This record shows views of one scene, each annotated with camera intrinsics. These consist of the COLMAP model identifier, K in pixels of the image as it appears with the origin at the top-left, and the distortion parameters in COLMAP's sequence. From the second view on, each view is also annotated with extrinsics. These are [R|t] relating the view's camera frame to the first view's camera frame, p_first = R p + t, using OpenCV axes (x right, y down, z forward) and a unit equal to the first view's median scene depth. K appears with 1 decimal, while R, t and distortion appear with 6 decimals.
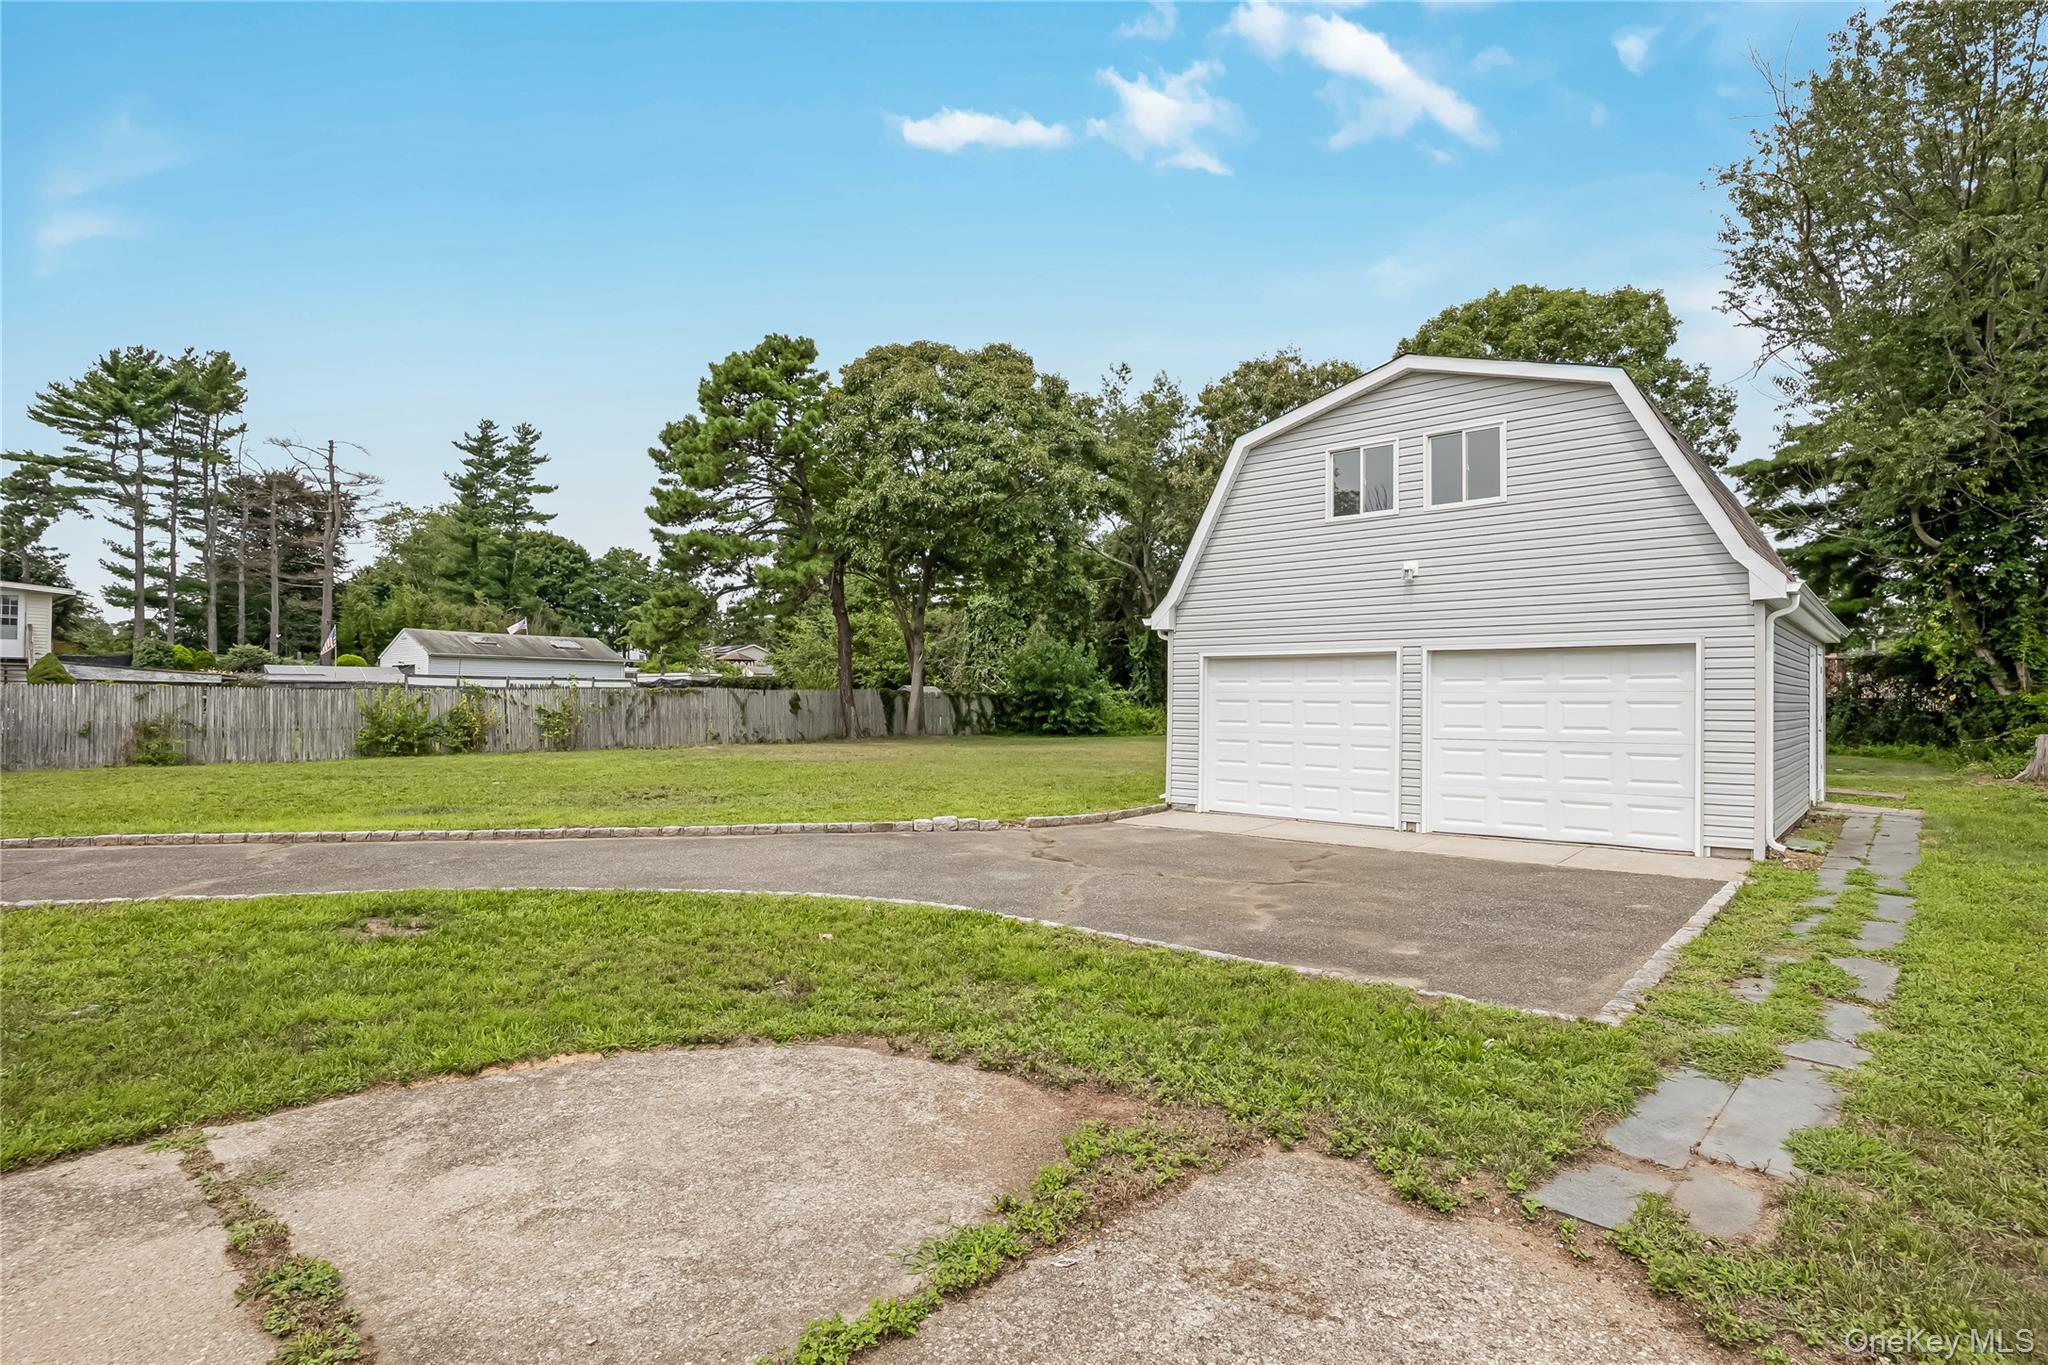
lens RADIAL K [[1007.5, 0, 1024.0], [0, 1007.5, 682.5], [0, 0, 1]] dist [0.001388, 0.000065]
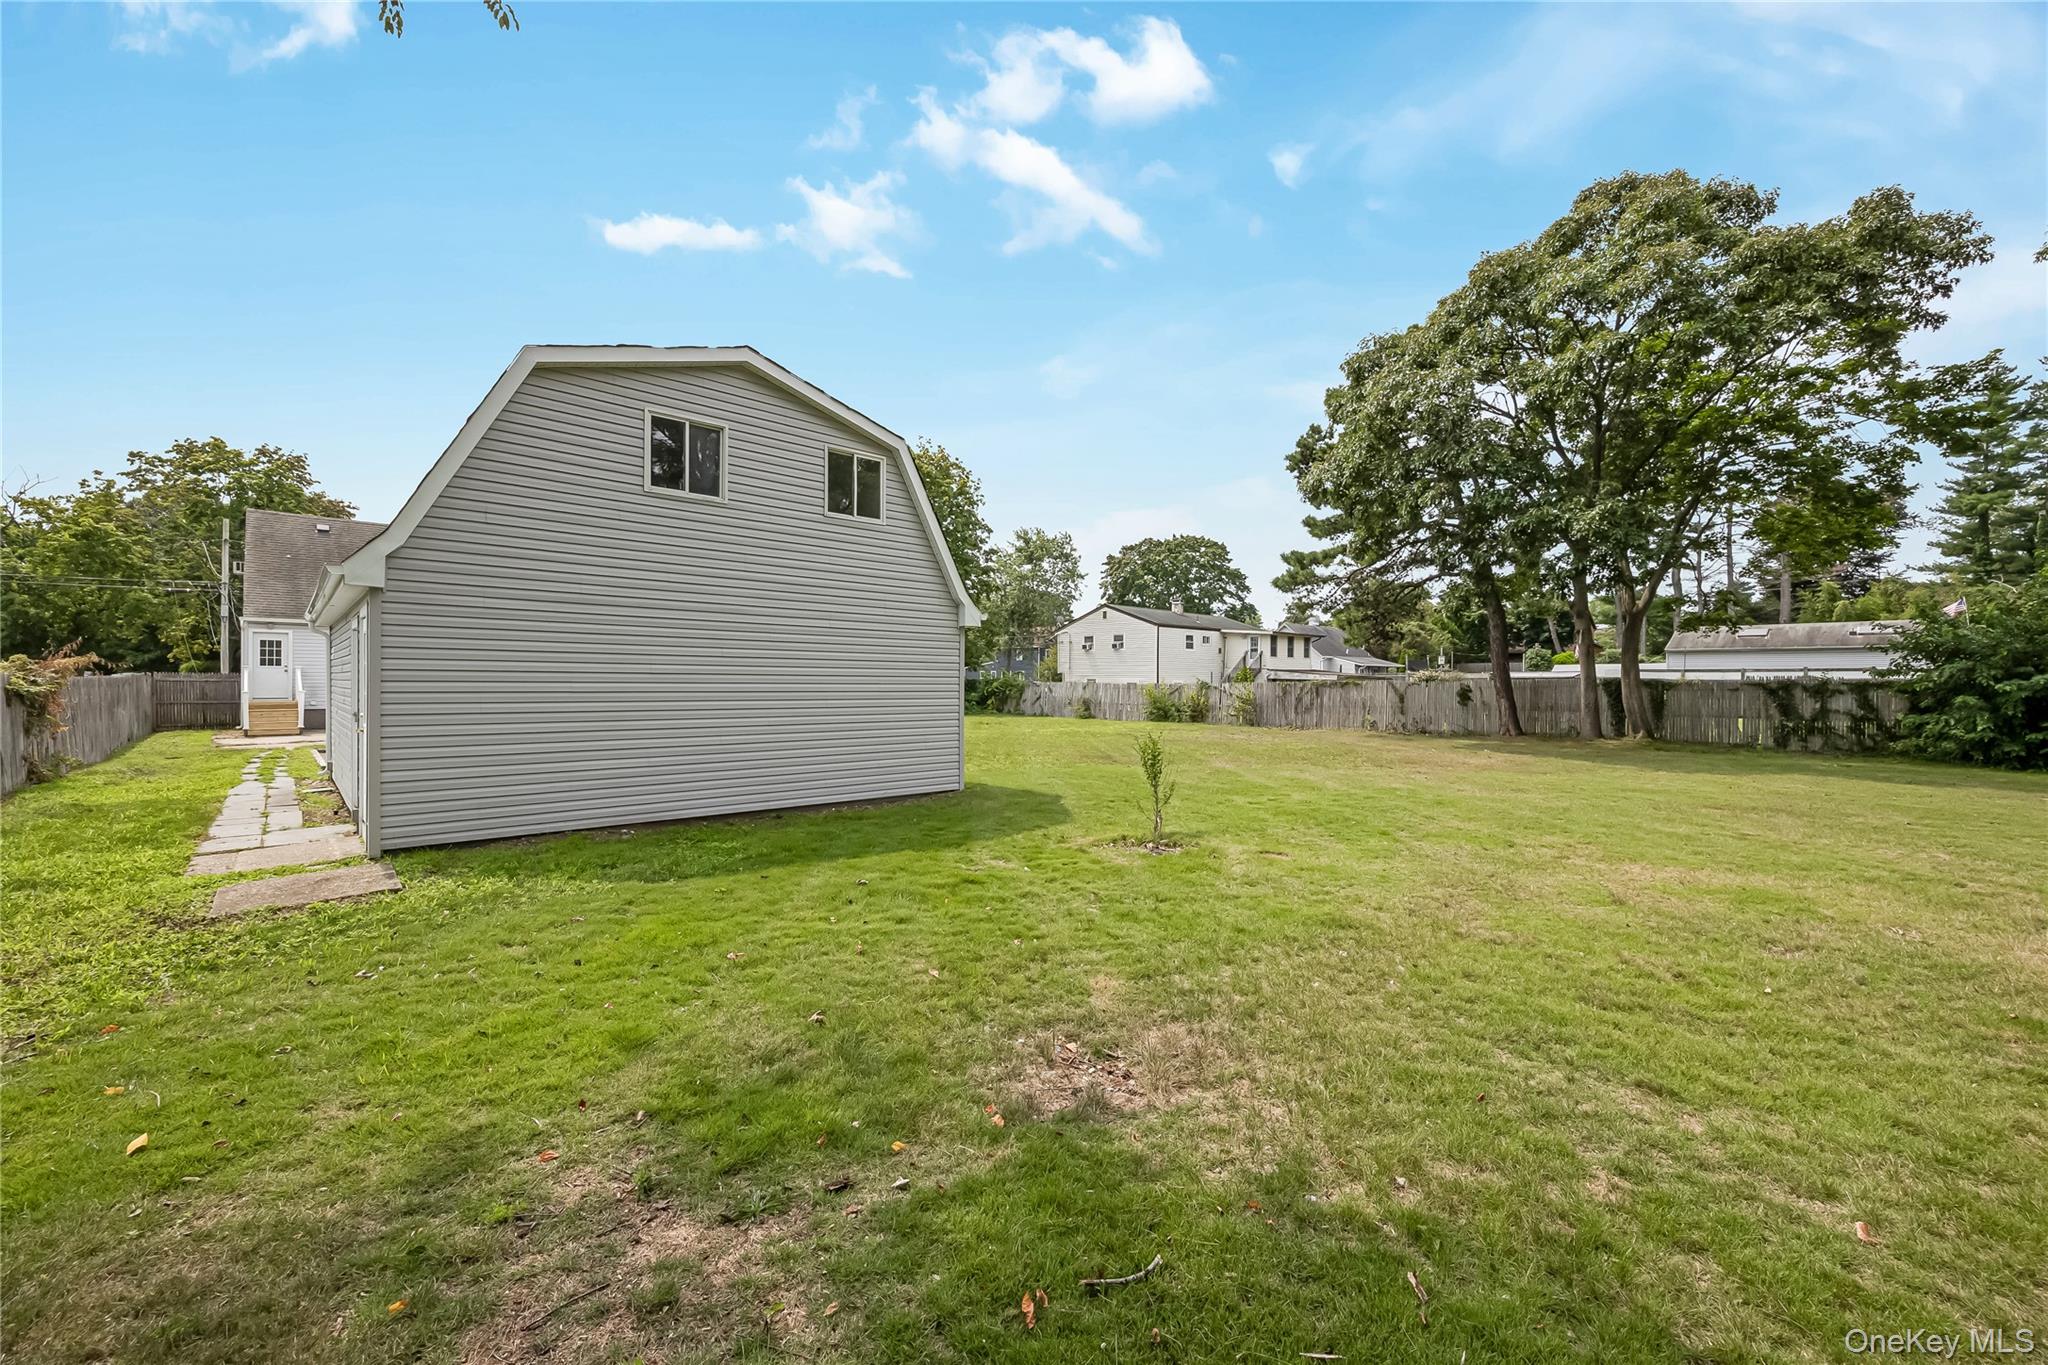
lens RADIAL K [[805.5, 0, 1024.0], [0, 805.5, 682.5], [0, 0, 1]] dist [0.001020, 0.000180]
pose [[-0.107906, -0.008474, -0.994125, 1.328302], [0.010960, 0.999893, -0.009713, 0.028101], [0.994101, -0.011944, -0.107801, 1.571685]]
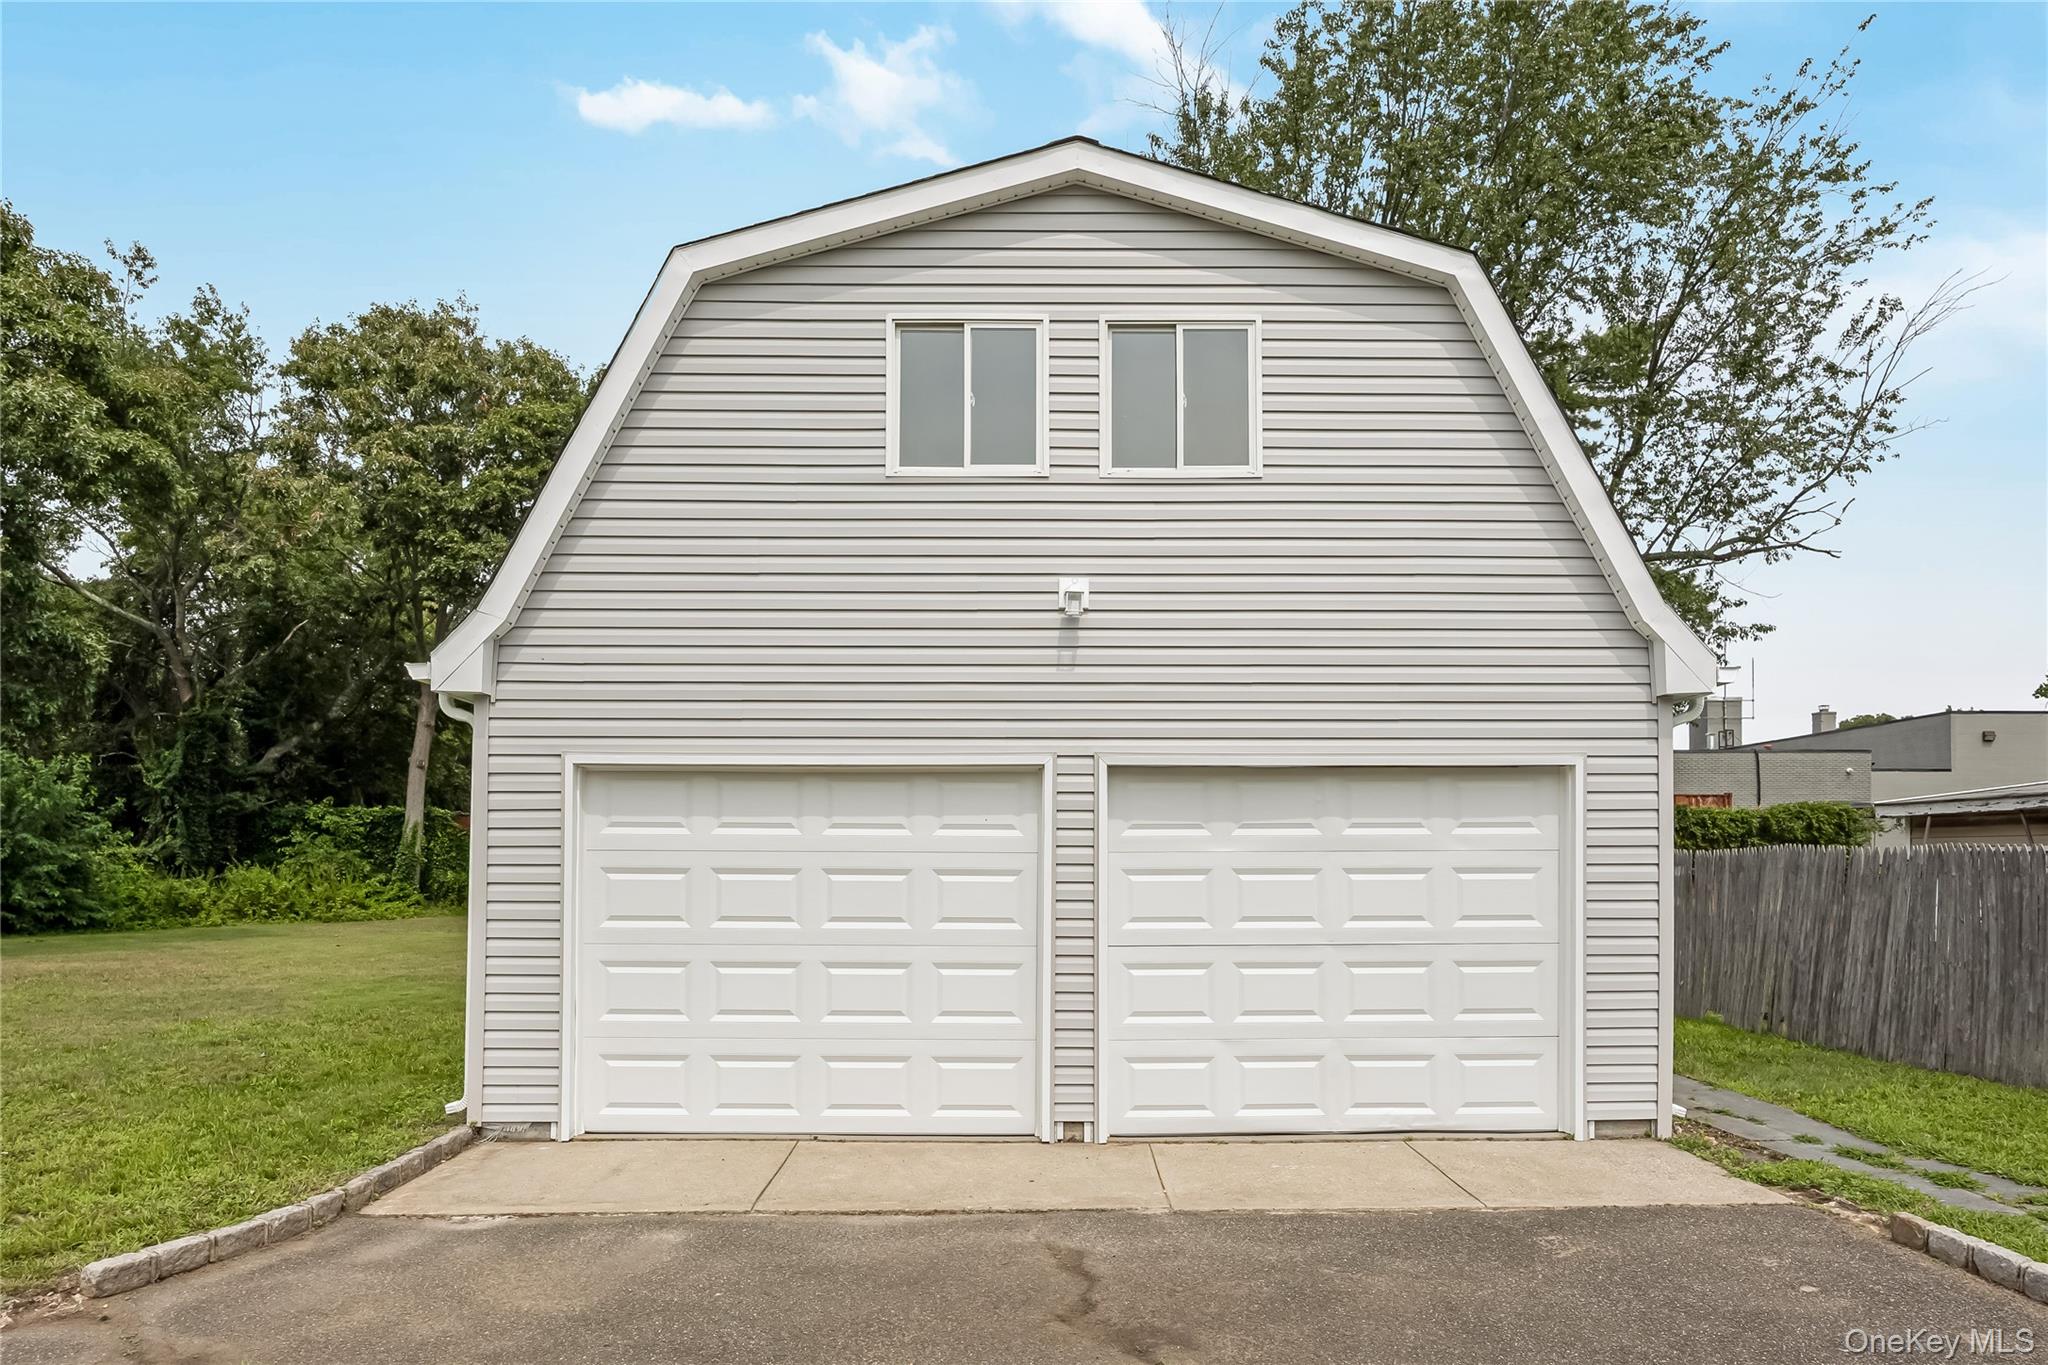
lens RADIAL K [[1305.6, 0, 1026.3], [0, 1305.6, 852.7], [0, 0, 1]] dist [0.003163, 0.004038]
pose [[0.748176, 0.000638, 0.663500, -0.038490], [-0.008337, 0.999930, 0.008439, 0.004507], [-0.663448, -0.011846, 0.748129, 0.460487]]
